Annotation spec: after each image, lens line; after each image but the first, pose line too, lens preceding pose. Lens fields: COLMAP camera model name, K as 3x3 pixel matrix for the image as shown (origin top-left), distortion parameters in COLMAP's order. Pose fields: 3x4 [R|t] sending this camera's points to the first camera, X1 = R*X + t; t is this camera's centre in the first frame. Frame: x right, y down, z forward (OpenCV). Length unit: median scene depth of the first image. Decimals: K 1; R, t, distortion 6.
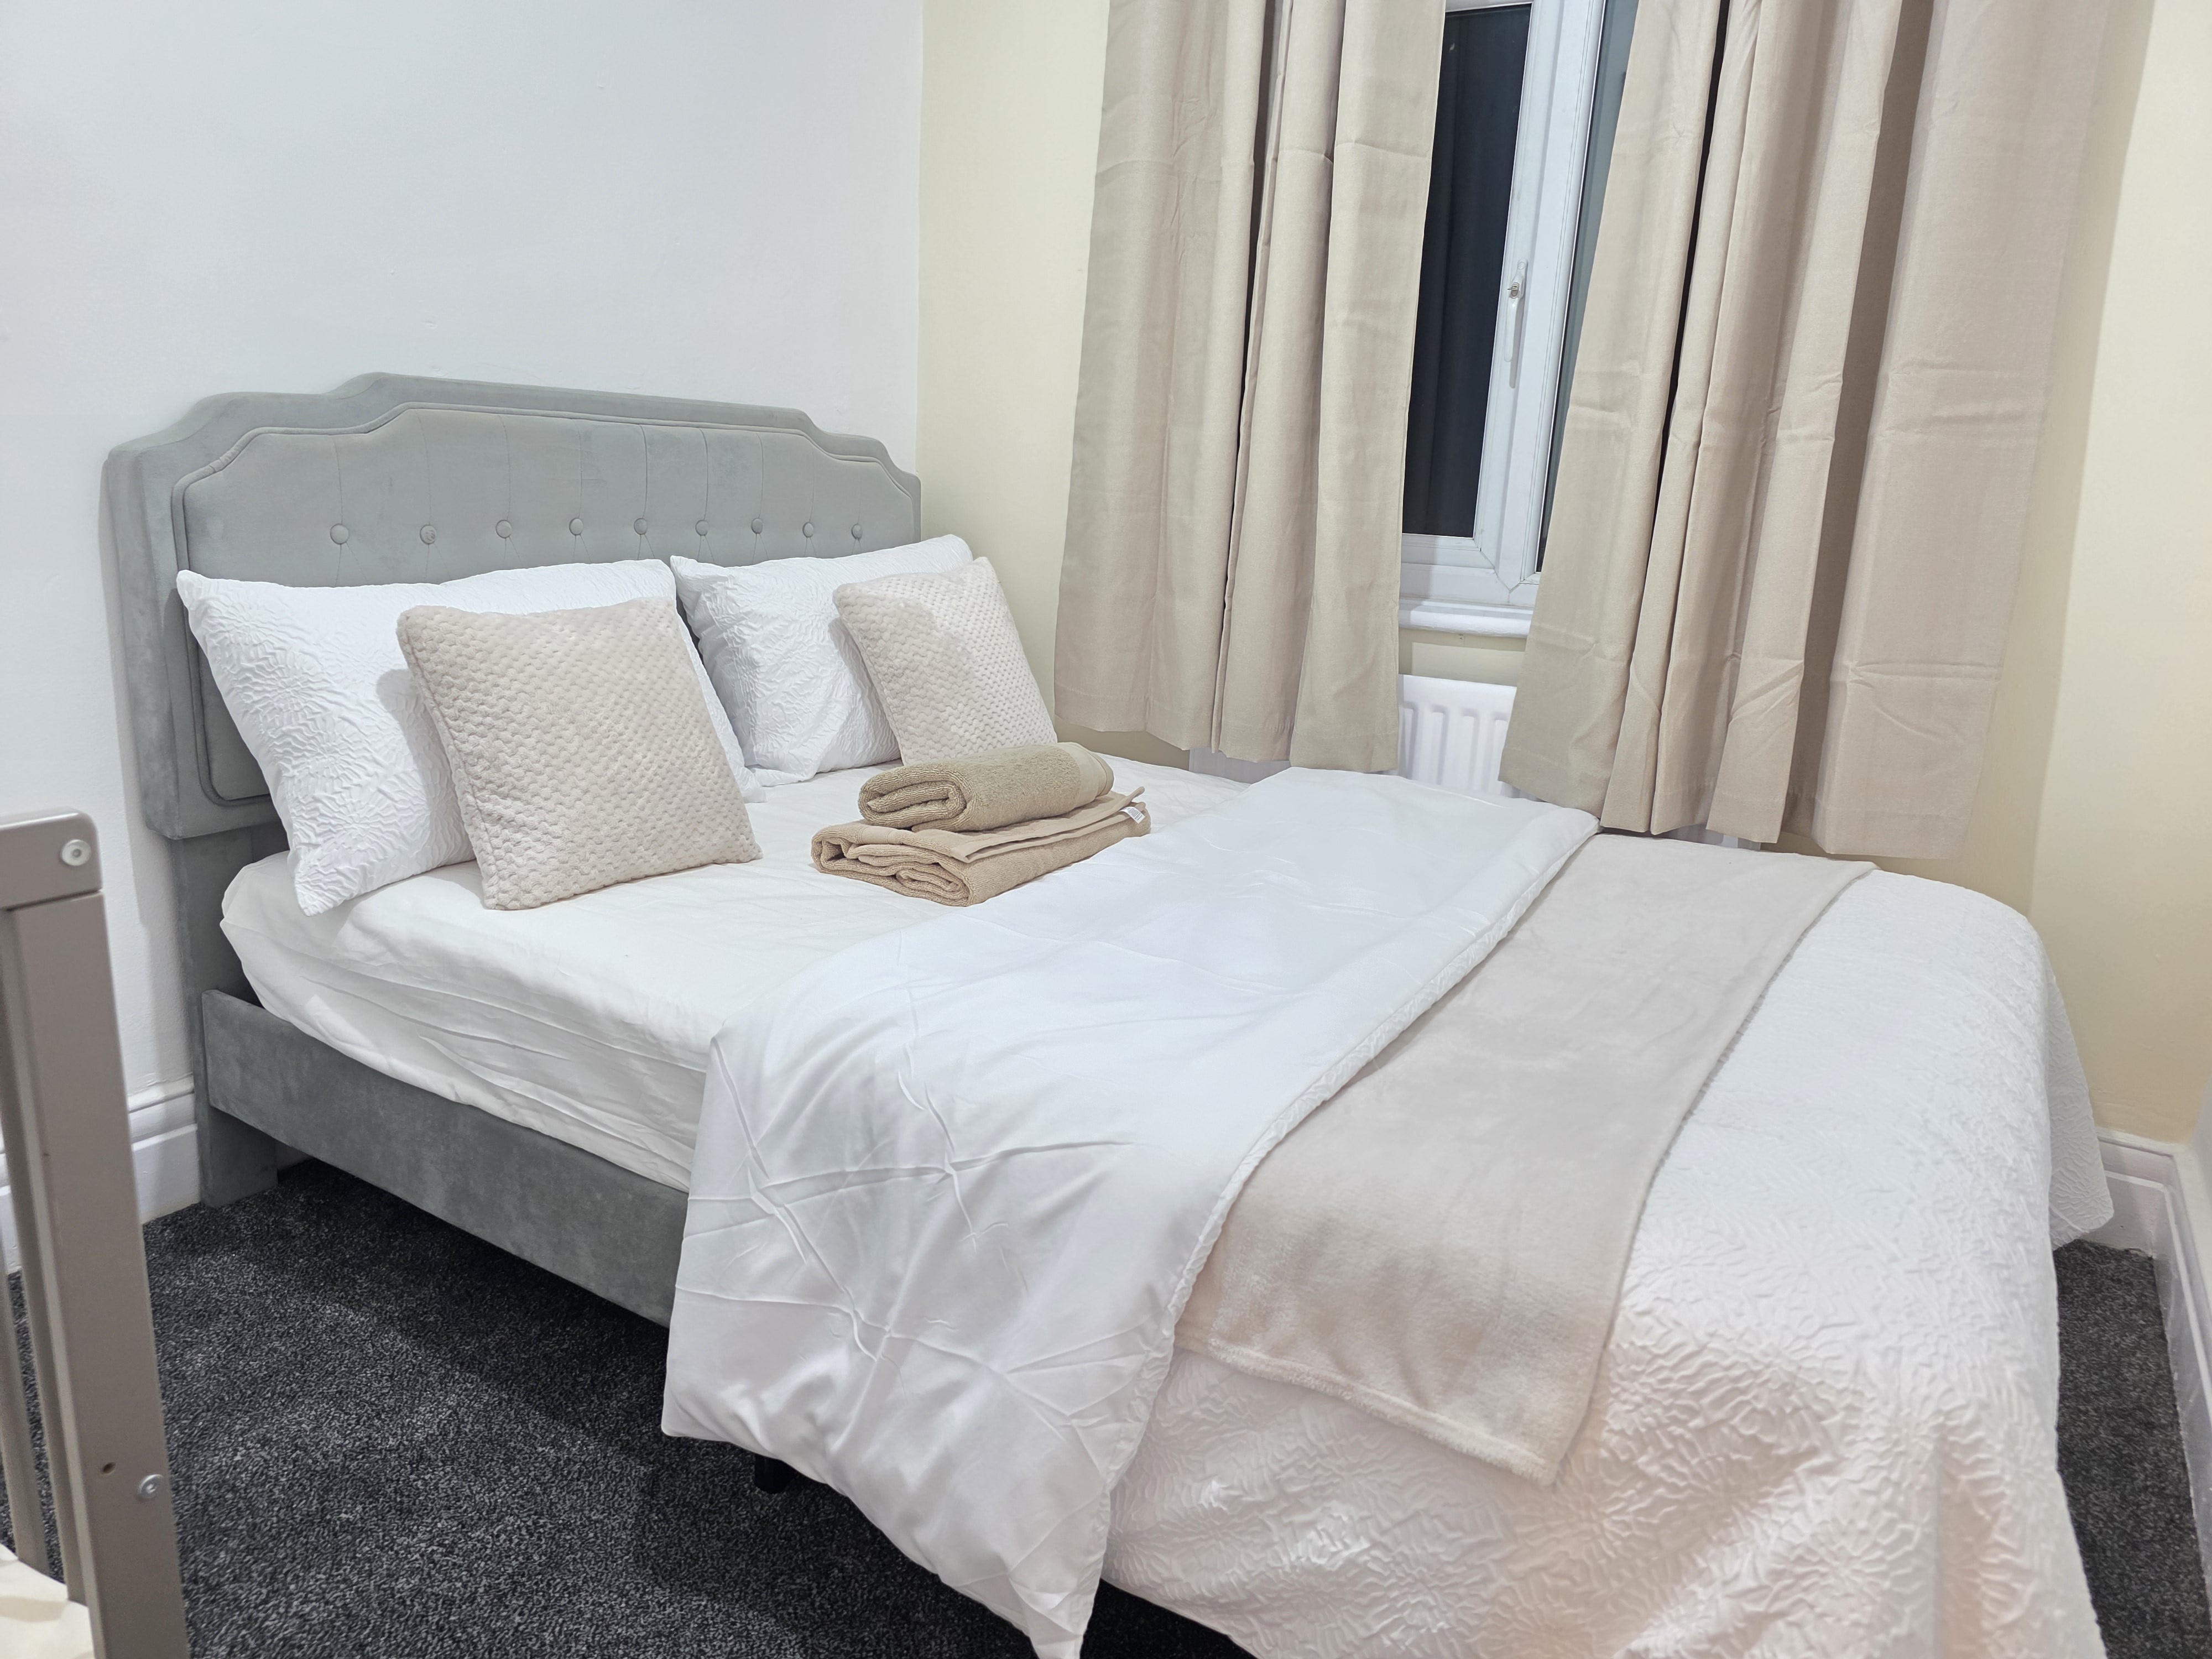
lens RADIAL K [[1492.3, 0, 1100.1], [0, 1492.3, 827.8], [0, 0, 1]] dist [0.079047, -0.082945]
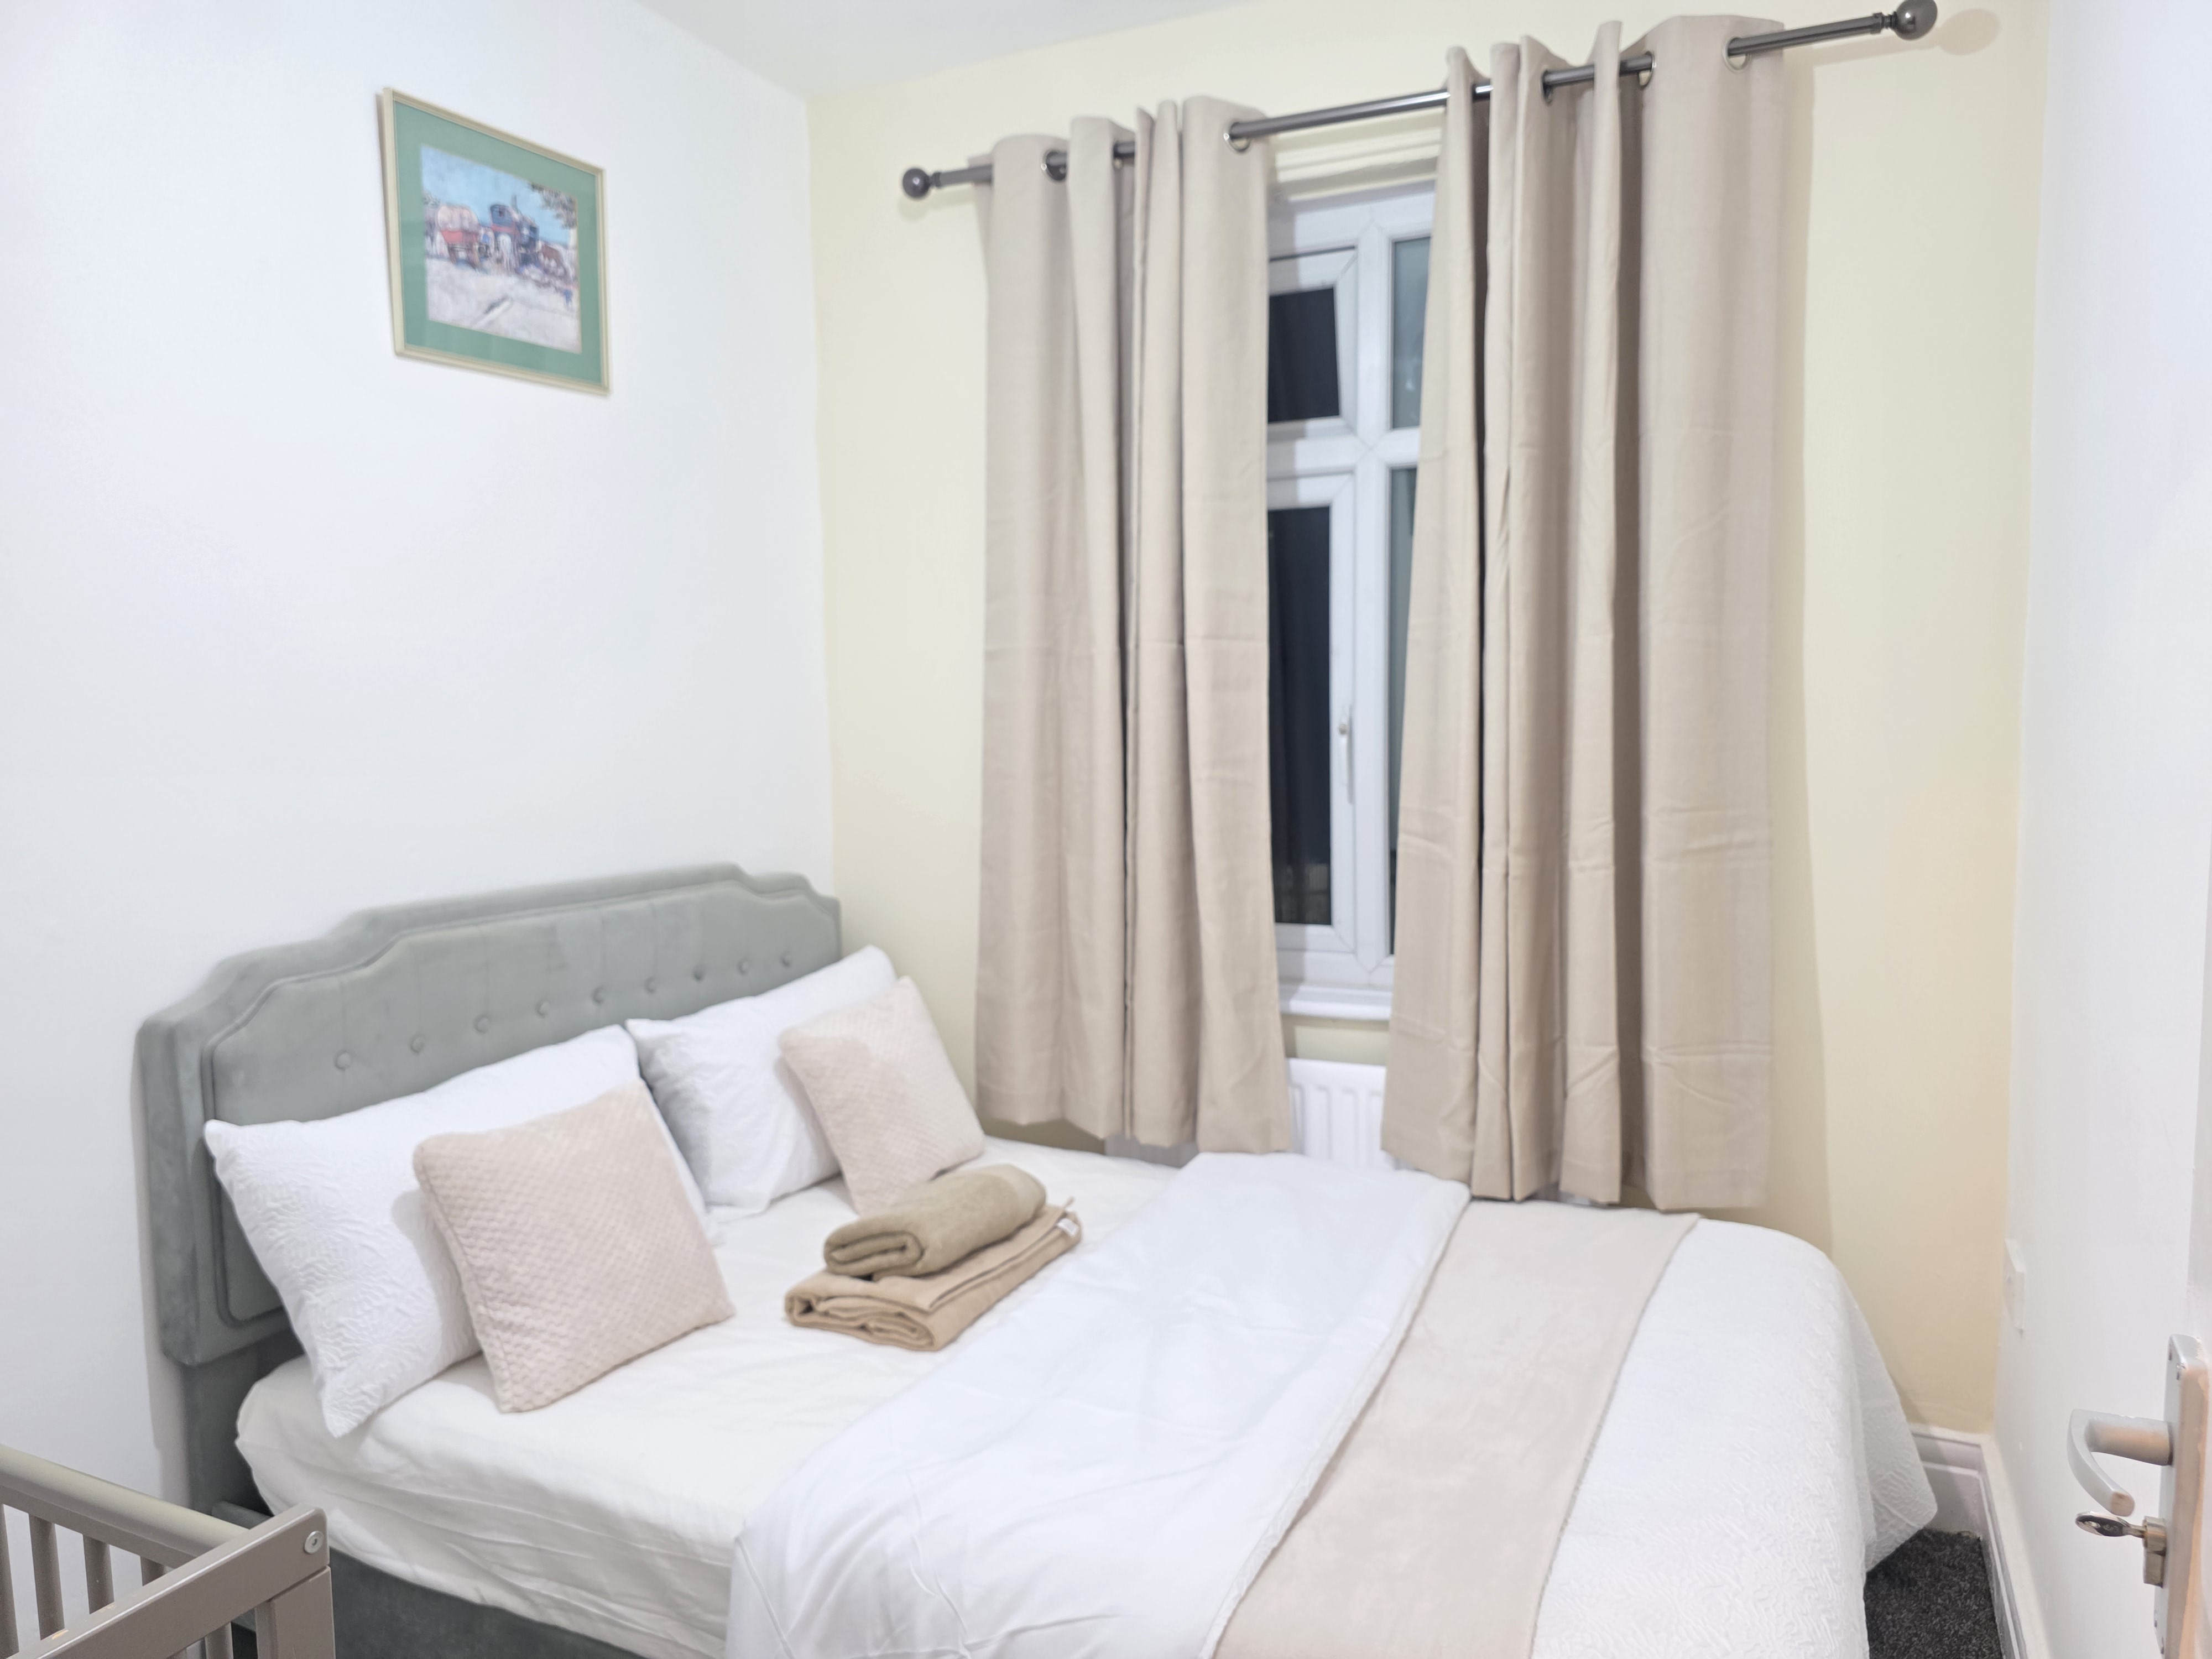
lens RADIAL K [[1505.2, 0, 1120.9], [0, 1505.2, 846.3], [0, 0, 1]] dist [0.059328, -0.067240]
pose [[0.992204, -0.073669, 0.100523, -0.033721], [0.088413, 0.984551, -0.151134, -0.128524], [-0.087836, 0.158844, 0.983389, -0.177466]]
